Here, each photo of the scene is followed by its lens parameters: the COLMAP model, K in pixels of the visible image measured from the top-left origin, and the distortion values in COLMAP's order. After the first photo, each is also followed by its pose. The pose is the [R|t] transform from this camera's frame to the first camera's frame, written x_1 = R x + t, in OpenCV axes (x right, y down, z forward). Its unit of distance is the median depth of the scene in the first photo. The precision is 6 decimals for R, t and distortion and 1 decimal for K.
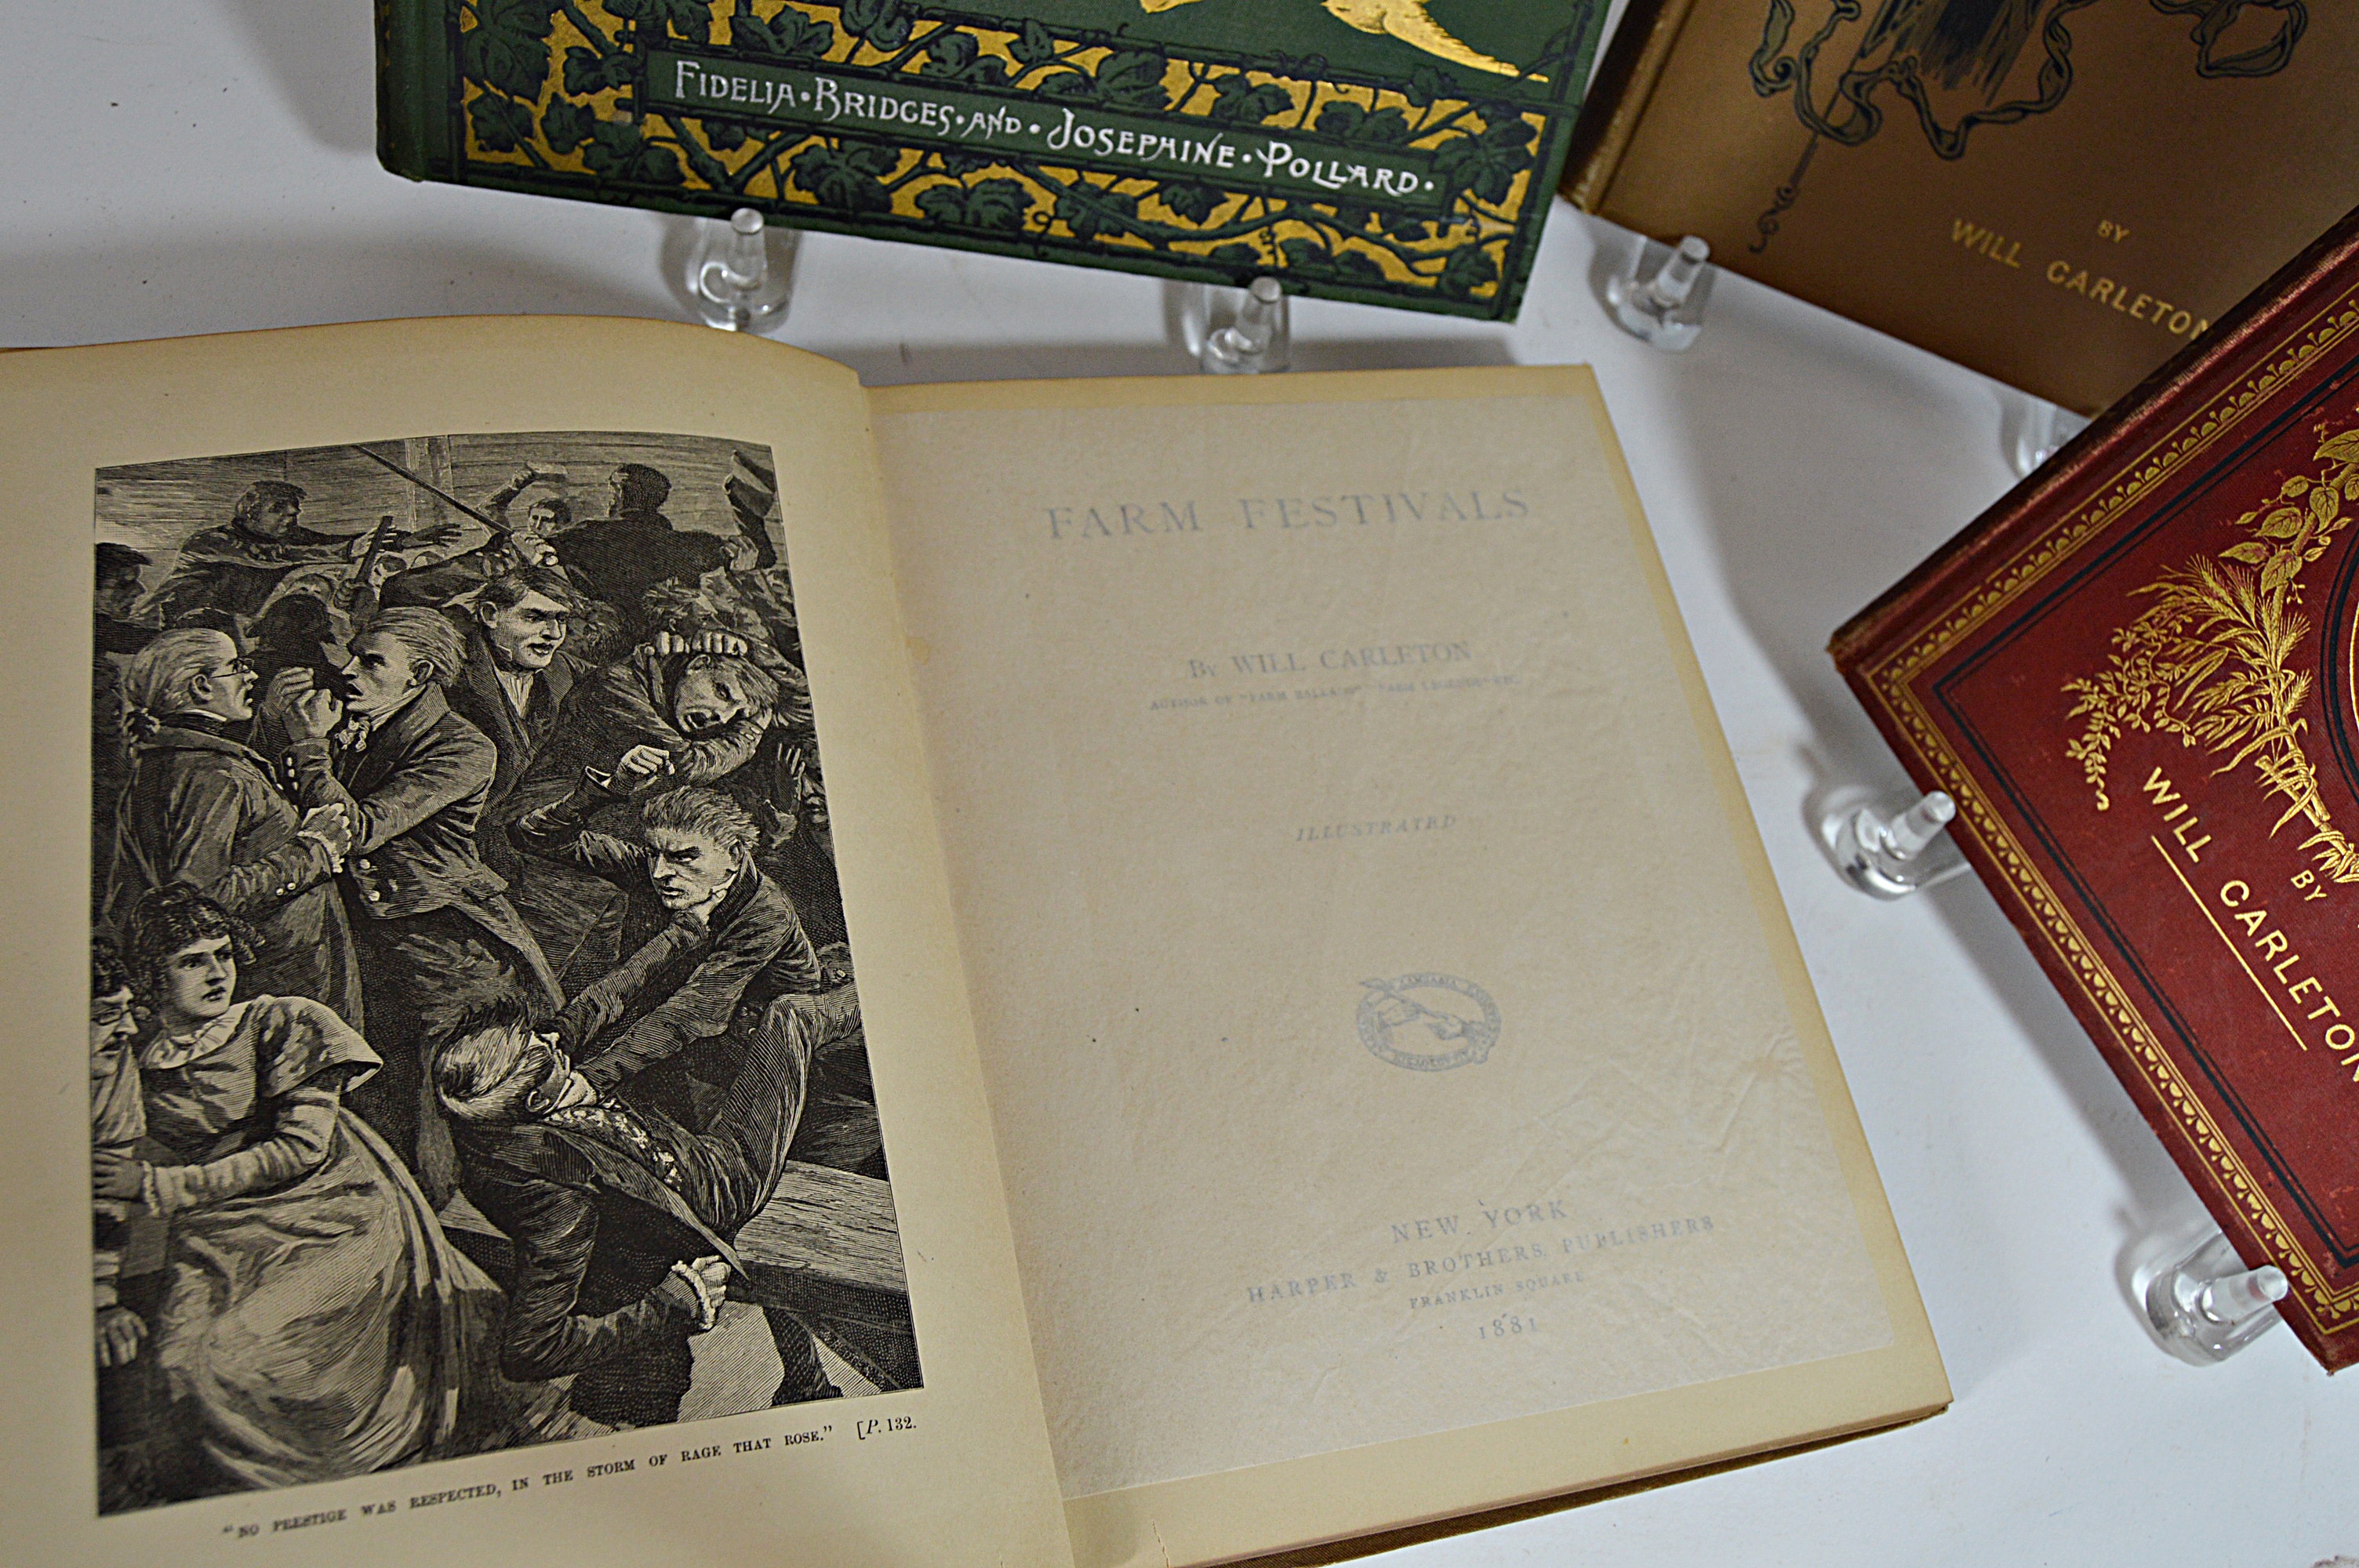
lens RADIAL K [[2056.9, 0, 1179.5], [0, 2056.9, 784.0], [0, 0, 1]] dist [-0.082344, 0.006949]
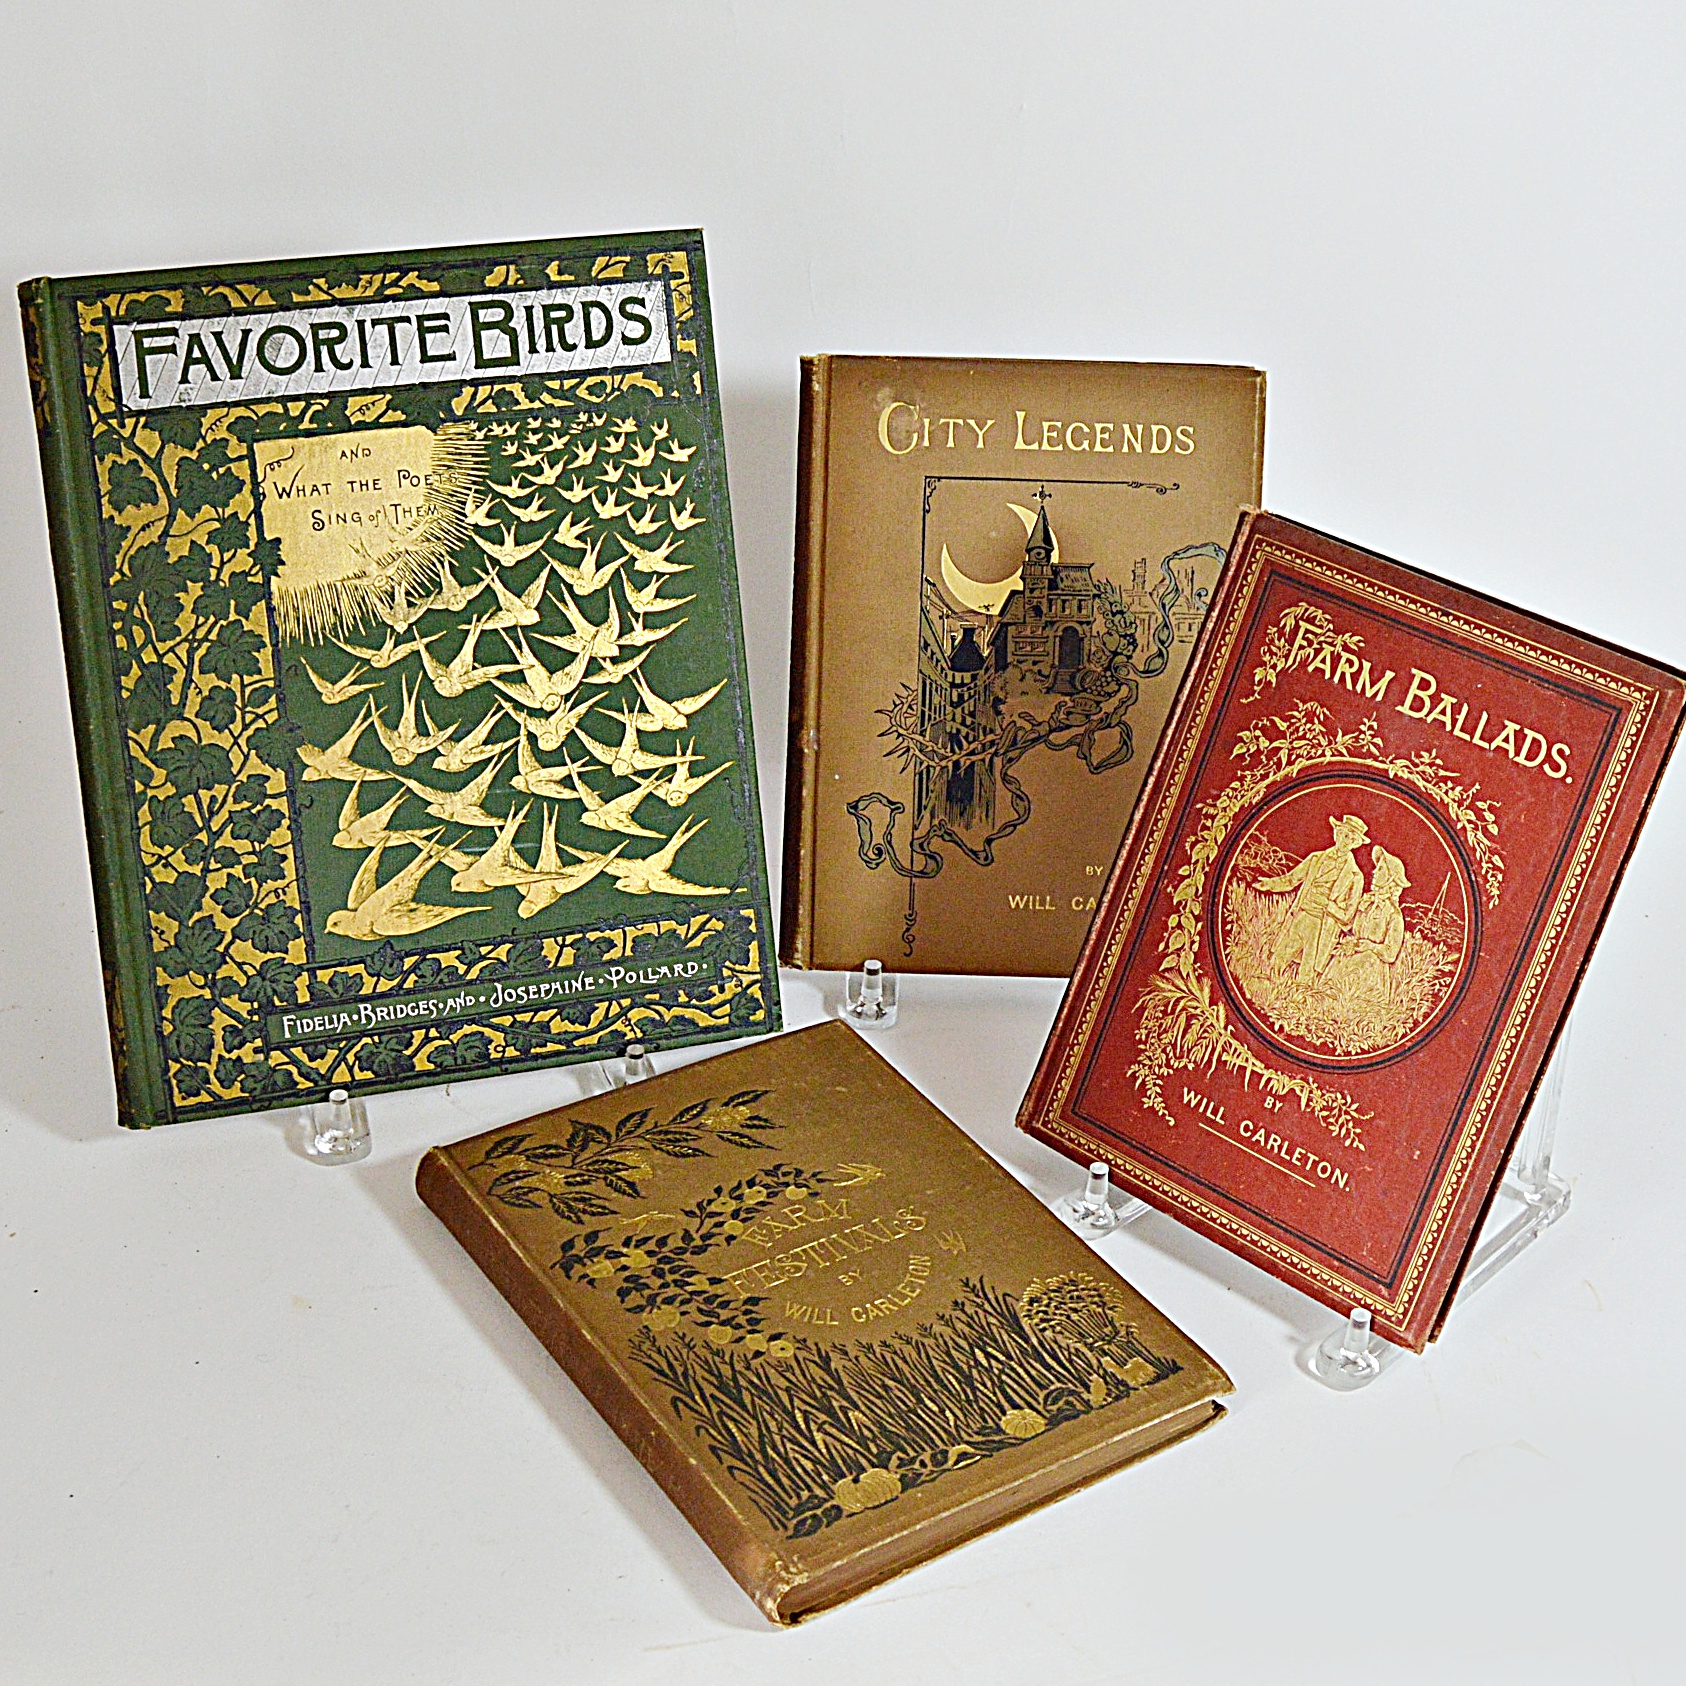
lens RADIAL K [[3075.2, 0, 843.0], [0, 3075.2, 843.0], [0, 0, 1]] dist [-0.065640, -0.150632]
pose [[0.939207, -0.297375, 0.171635, -0.194479], [0.343337, 0.818056, -0.461416, 0.909776], [-0.003194, 0.492293, 0.870423, -1.397175]]
